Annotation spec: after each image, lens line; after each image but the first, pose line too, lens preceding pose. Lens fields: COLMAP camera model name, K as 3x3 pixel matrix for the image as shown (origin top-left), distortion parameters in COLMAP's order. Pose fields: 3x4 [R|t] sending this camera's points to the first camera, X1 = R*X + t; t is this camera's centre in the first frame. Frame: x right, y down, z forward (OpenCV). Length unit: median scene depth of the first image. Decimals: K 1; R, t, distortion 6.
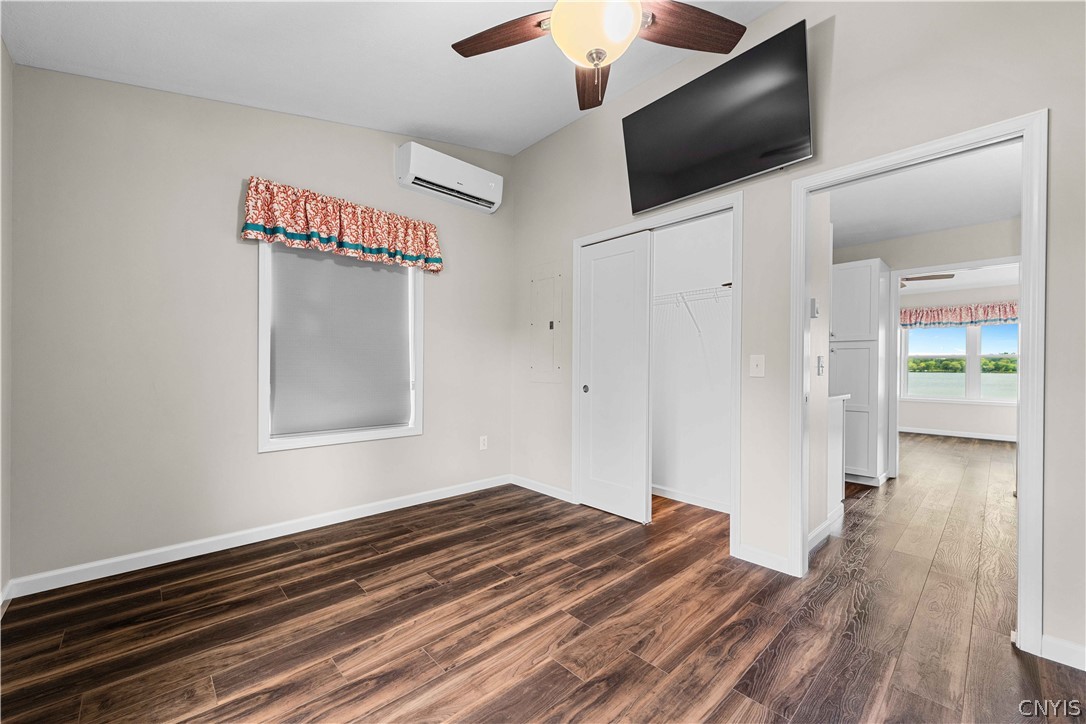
lens RADIAL K [[426.8, 0, 544.4], [0, 426.8, 367.7], [0, 0, 1]] dist [0.012991, -0.002481]
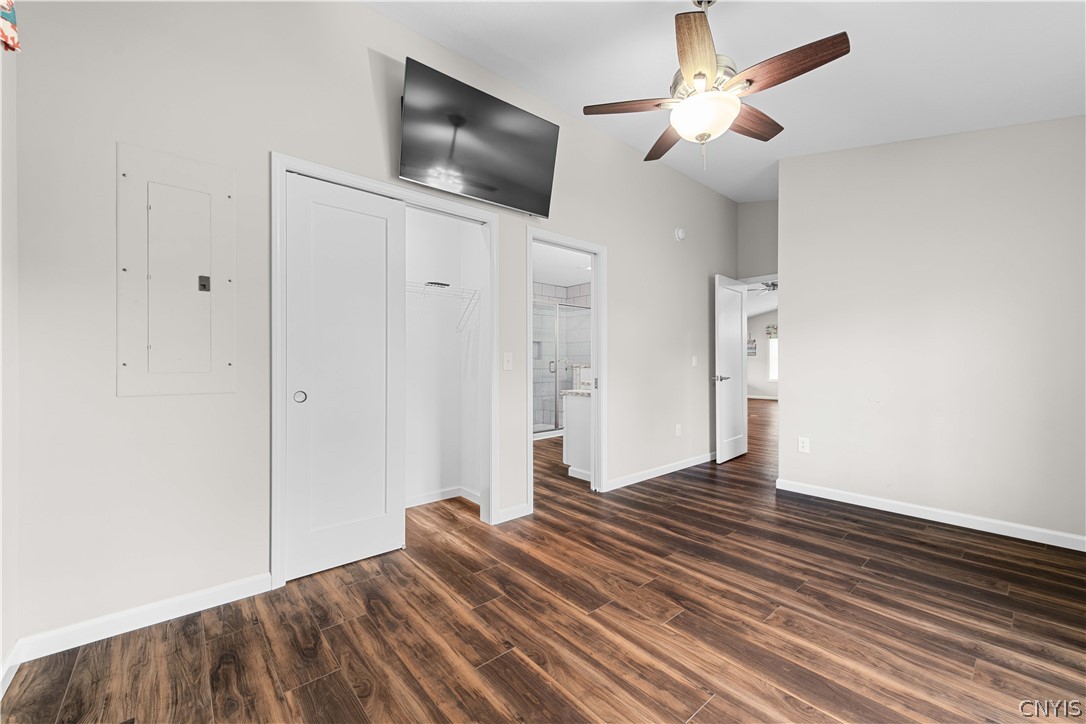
lens RADIAL K [[426.8, 0, 545.5], [0, 426.8, 362.2], [0, 0, 1]] dist [0.007586, -0.000675]
pose [[0.047615, -0.005508, 0.998851, -0.754883], [0.001146, 0.999984, 0.005459, -0.009012], [-0.998865, 0.000885, 0.047621, 0.852578]]
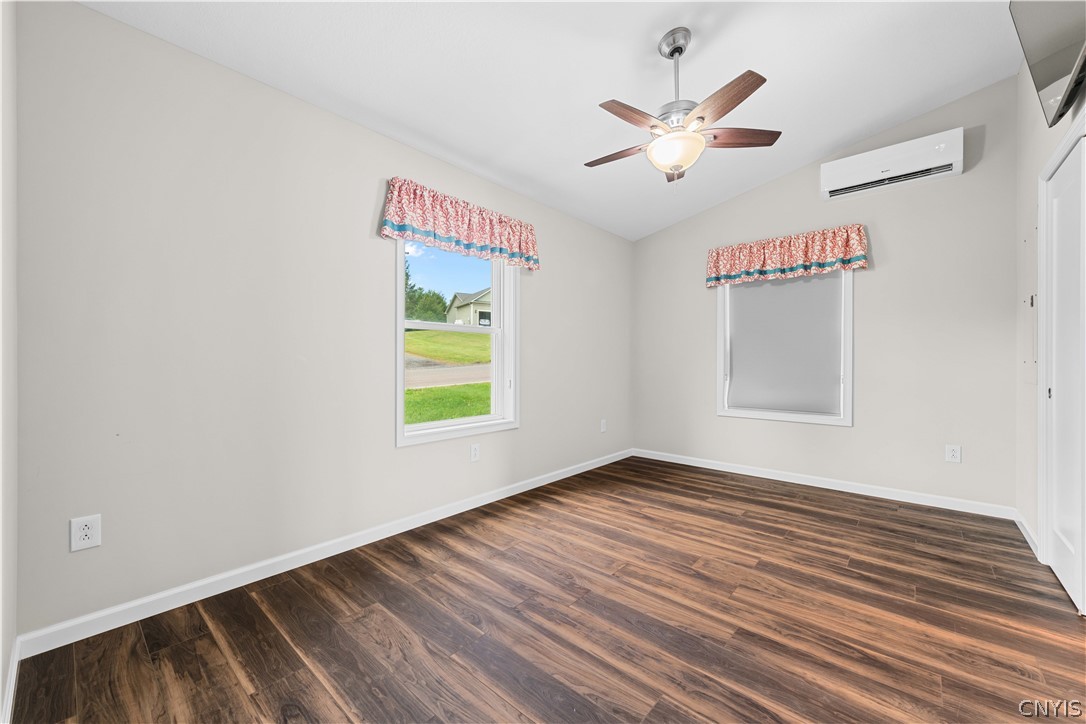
lens RADIAL K [[426.8, 0, 544.8], [0, 426.8, 360.6], [0, 0, 1]] dist [0.012991, -0.002481]
pose [[0.096701, -0.009521, -0.995268, 0.986698], [-0.002866, 0.999947, -0.009844, 0.009647], [0.995309, 0.003804, 0.096668, 0.211225]]
